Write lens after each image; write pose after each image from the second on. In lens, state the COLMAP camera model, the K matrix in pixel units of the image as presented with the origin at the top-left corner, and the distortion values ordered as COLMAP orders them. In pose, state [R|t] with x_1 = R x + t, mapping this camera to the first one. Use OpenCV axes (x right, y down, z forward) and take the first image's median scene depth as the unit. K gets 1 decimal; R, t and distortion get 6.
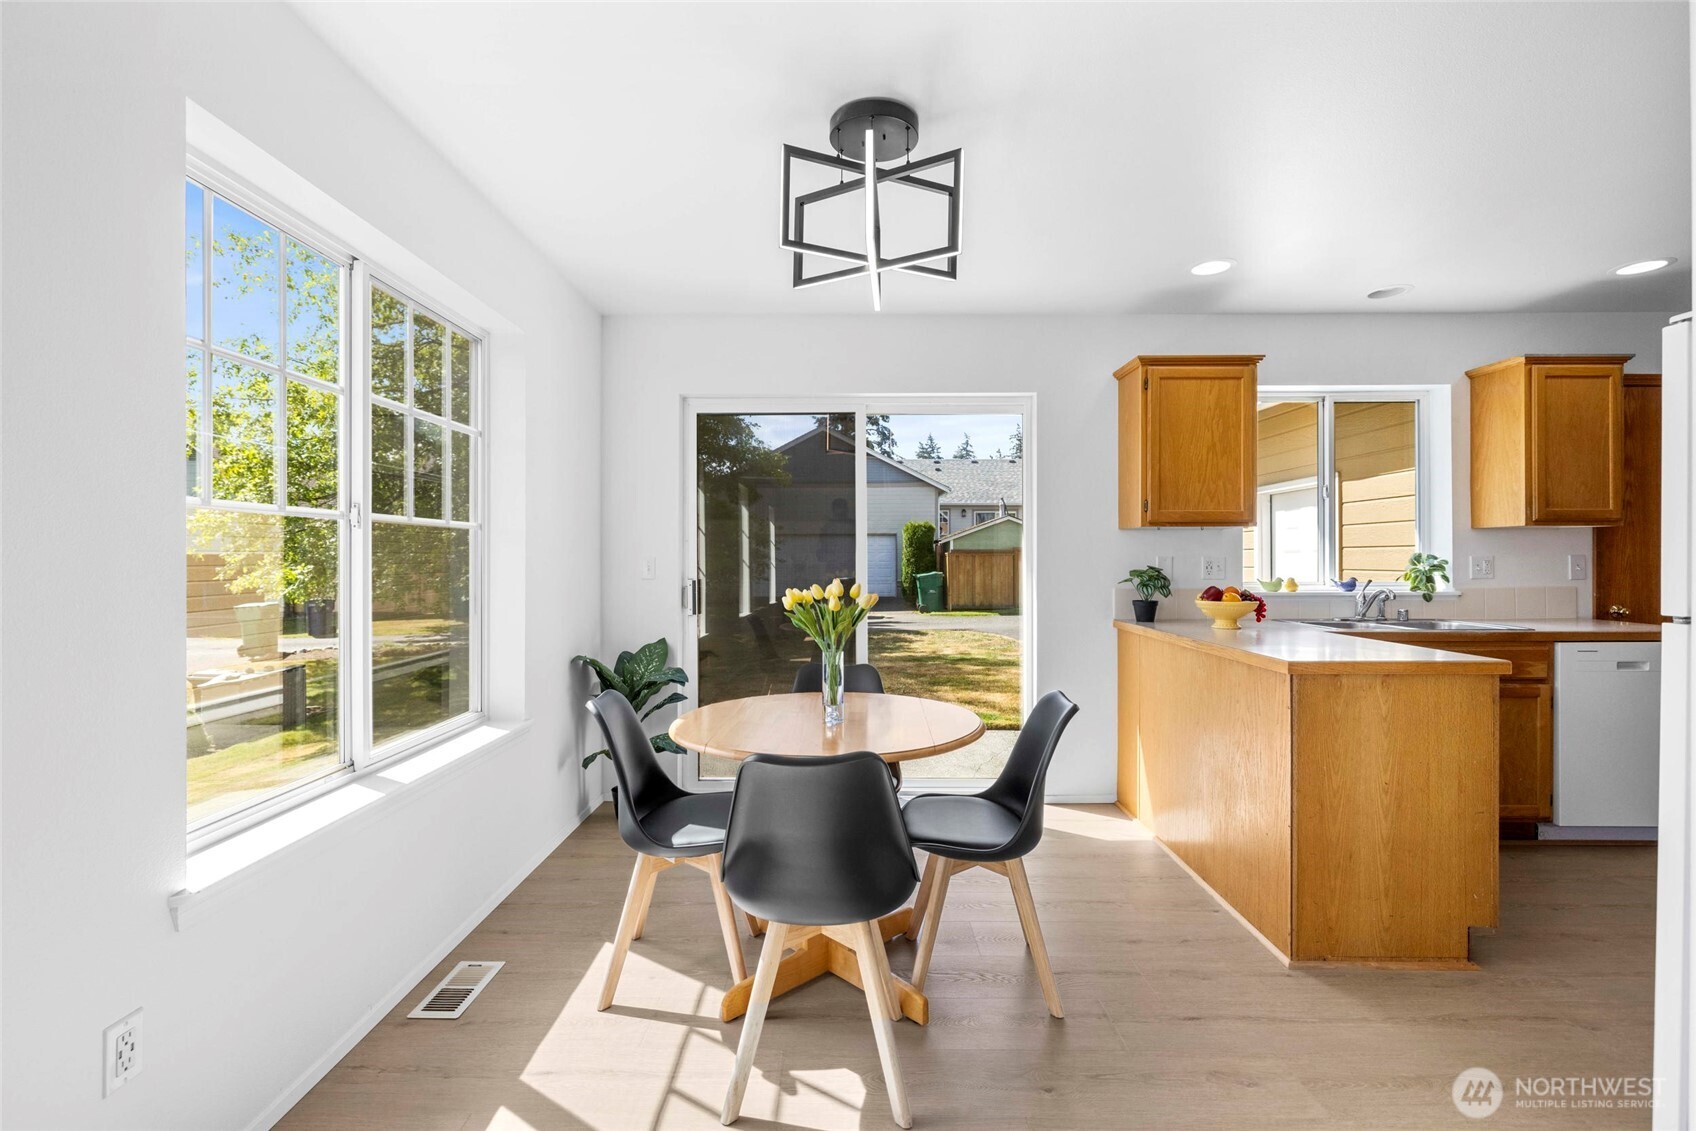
lens RADIAL K [[764.7, 0, 843.3], [0, 764.7, 560.0], [0, 0, 1]] dist [-0.001917, -0.000263]
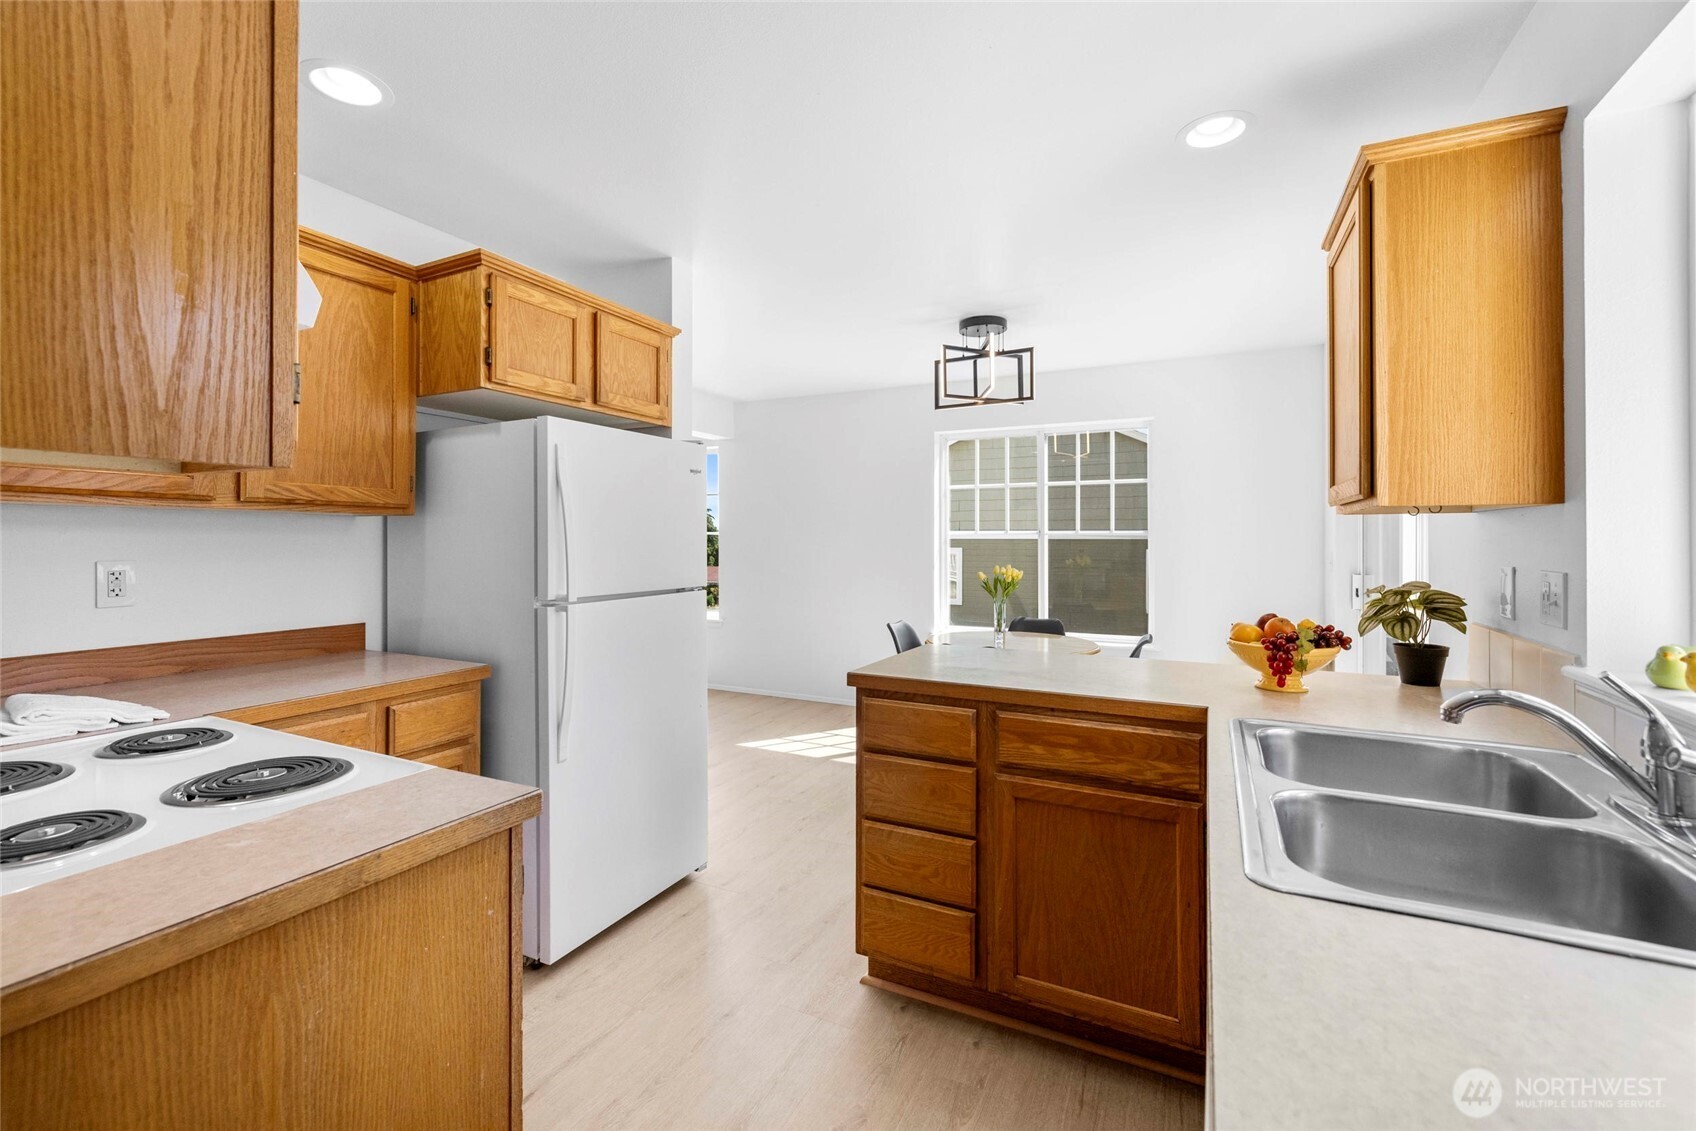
lens RADIAL K [[711.6, 0, 835.2], [0, 711.6, 538.8], [0, 0, 1]] dist [0.000264, -0.000119]
pose [[-0.450682, -0.001310, -0.892684, 1.029225], [-0.000234, 0.999999, -0.001349, -0.020467], [0.892685, -0.000399, -0.450682, 0.851787]]
